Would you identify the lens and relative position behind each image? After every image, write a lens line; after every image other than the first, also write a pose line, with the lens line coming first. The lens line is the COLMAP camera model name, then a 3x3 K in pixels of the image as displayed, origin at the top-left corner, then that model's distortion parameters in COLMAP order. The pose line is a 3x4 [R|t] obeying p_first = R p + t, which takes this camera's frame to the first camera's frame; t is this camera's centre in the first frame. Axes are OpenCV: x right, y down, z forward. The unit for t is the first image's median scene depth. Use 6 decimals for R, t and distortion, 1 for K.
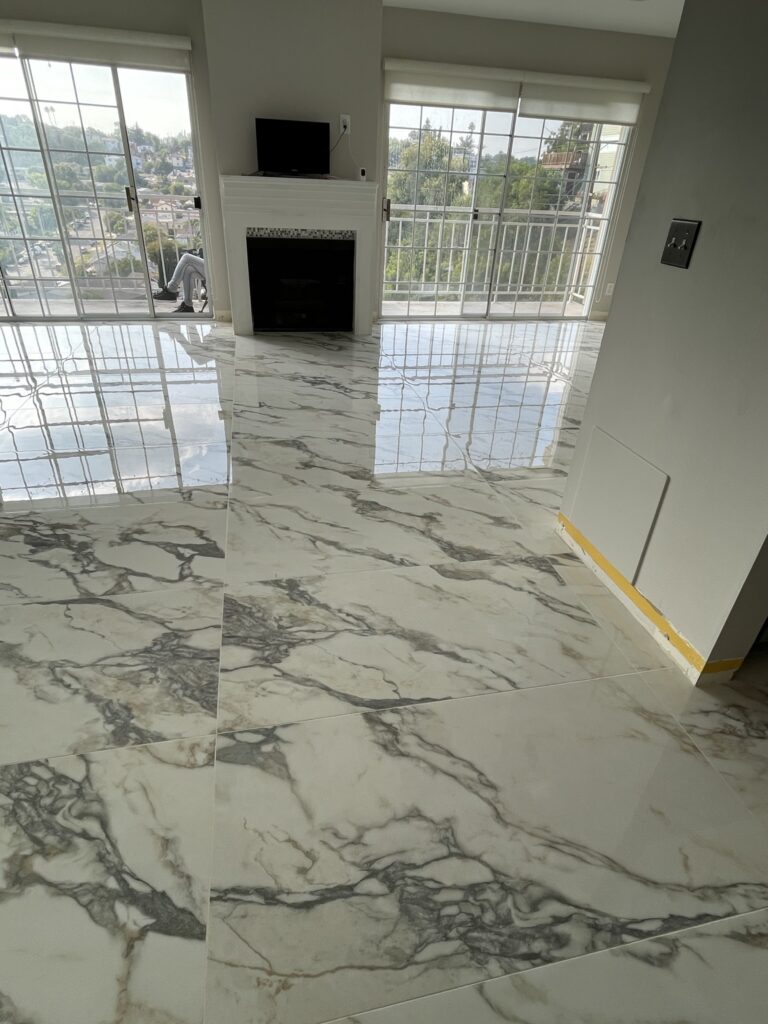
lens RADIAL K [[547.6, 0, 382.0], [0, 547.6, 503.8], [0, 0, 1]] dist [-0.002885, -0.001160]
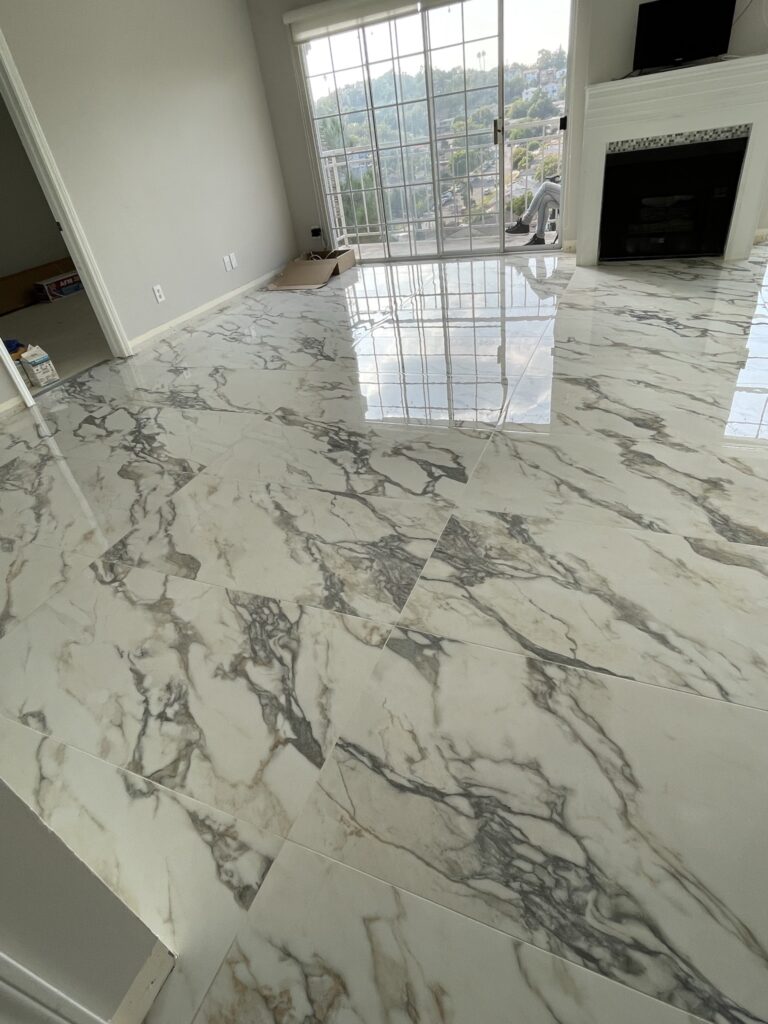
lens RADIAL K [[547.6, 0, 379.4], [0, 547.6, 502.2], [0, 0, 1]] dist [-0.002885, -0.001160]
pose [[0.801062, 0.199189, -0.564467, 0.179875], [-0.142130, 0.979335, 0.143883, 0.007367], [0.581462, -0.035032, 0.812819, 0.048138]]
